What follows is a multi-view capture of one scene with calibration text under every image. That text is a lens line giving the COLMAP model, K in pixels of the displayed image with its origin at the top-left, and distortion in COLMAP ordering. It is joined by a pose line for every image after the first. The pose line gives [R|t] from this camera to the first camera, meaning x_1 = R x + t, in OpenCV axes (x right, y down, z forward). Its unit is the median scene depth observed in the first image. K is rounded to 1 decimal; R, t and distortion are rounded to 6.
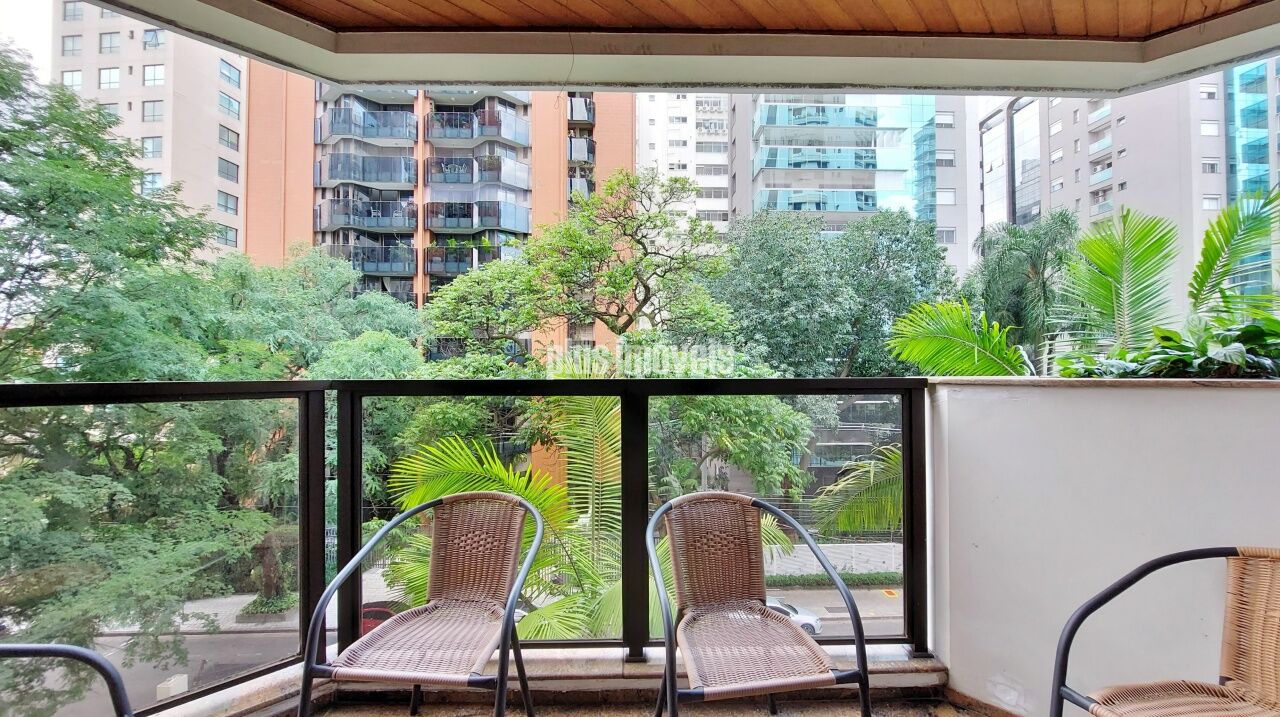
lens RADIAL K [[517.0, 0, 650.3], [0, 517.0, 365.8], [0, 0, 1]] dist [-0.014883, -0.001134]
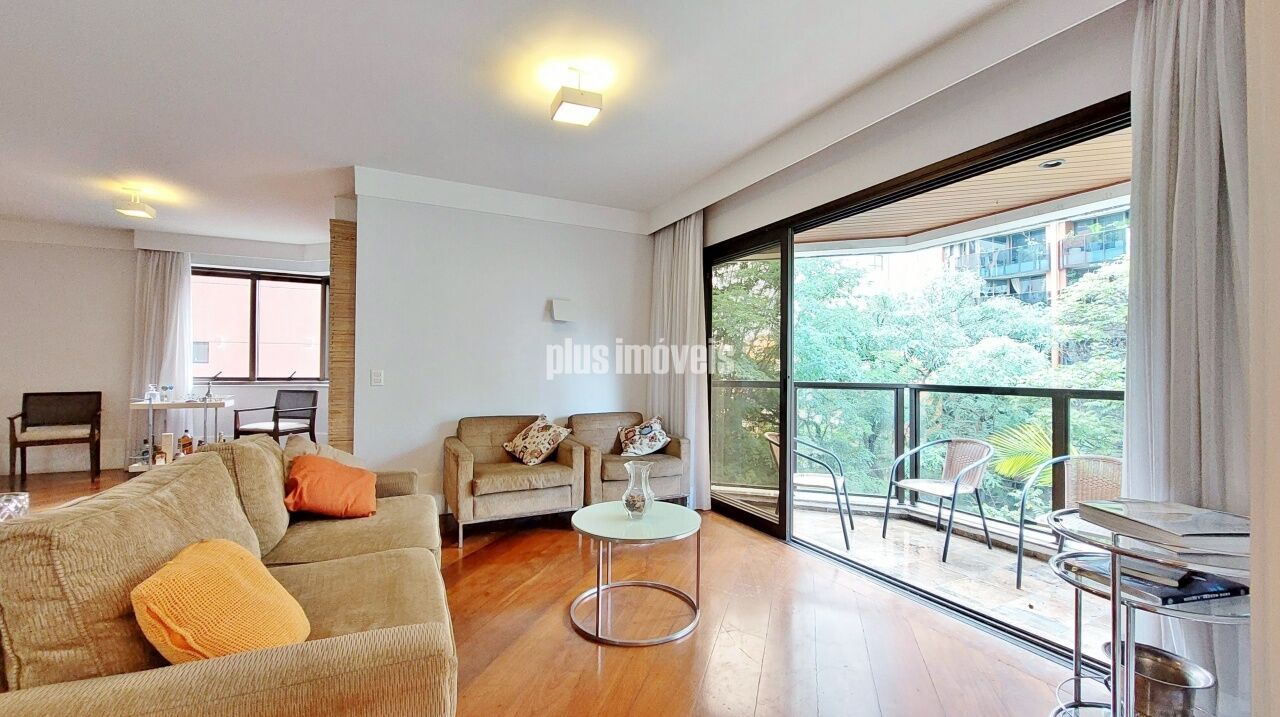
lens RADIAL K [[517.0, 0, 643.6], [0, 517.0, 358.5], [0, 0, 1]] dist [-0.014883, -0.001134]
pose [[0.439040, -0.013457, -0.898366, 0.060809], [-0.003772, 0.999851, -0.016821, -0.002556], [0.898459, 0.010774, 0.438924, -0.069219]]
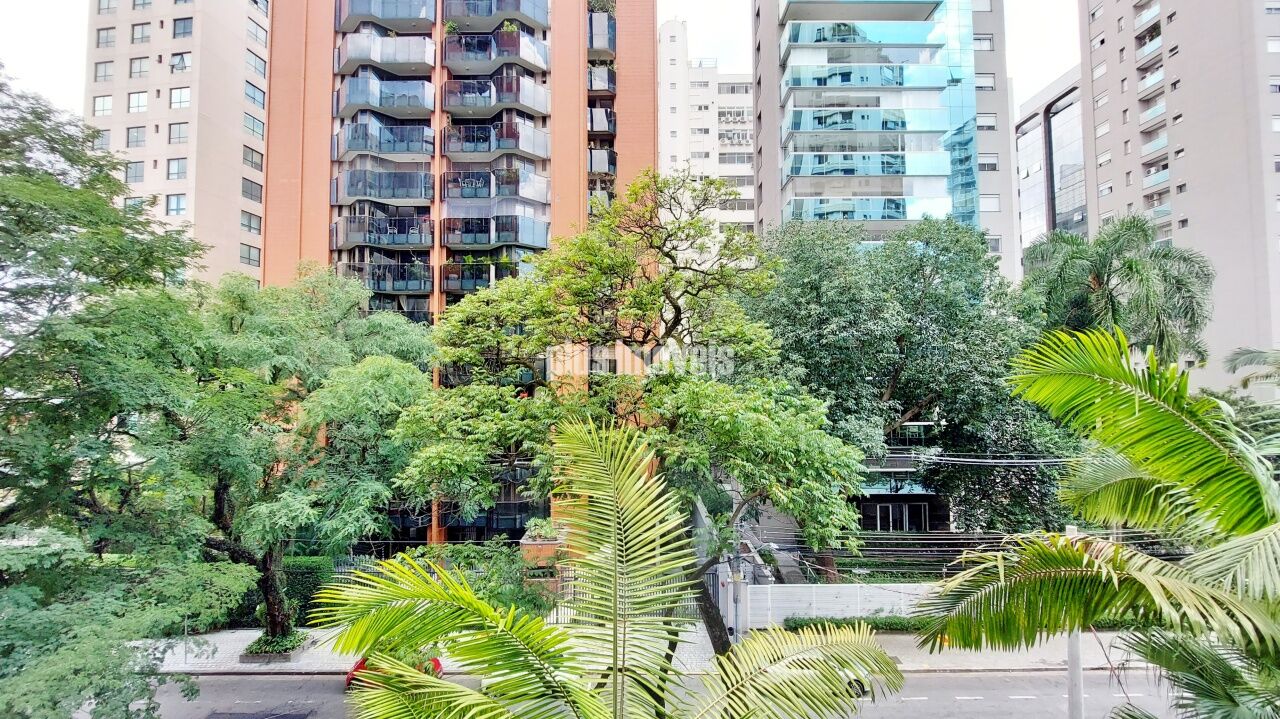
lens RADIAL K [[517.0, 0, 648.9], [0, 517.0, 370.4], [0, 0, 1]] dist [-0.014883, -0.001134]
pose [[0.999011, -0.005044, -0.044170, -0.007377], [0.004282, 0.999841, -0.017334, -0.015185], [0.044250, 0.017128, 0.998874, 0.065854]]
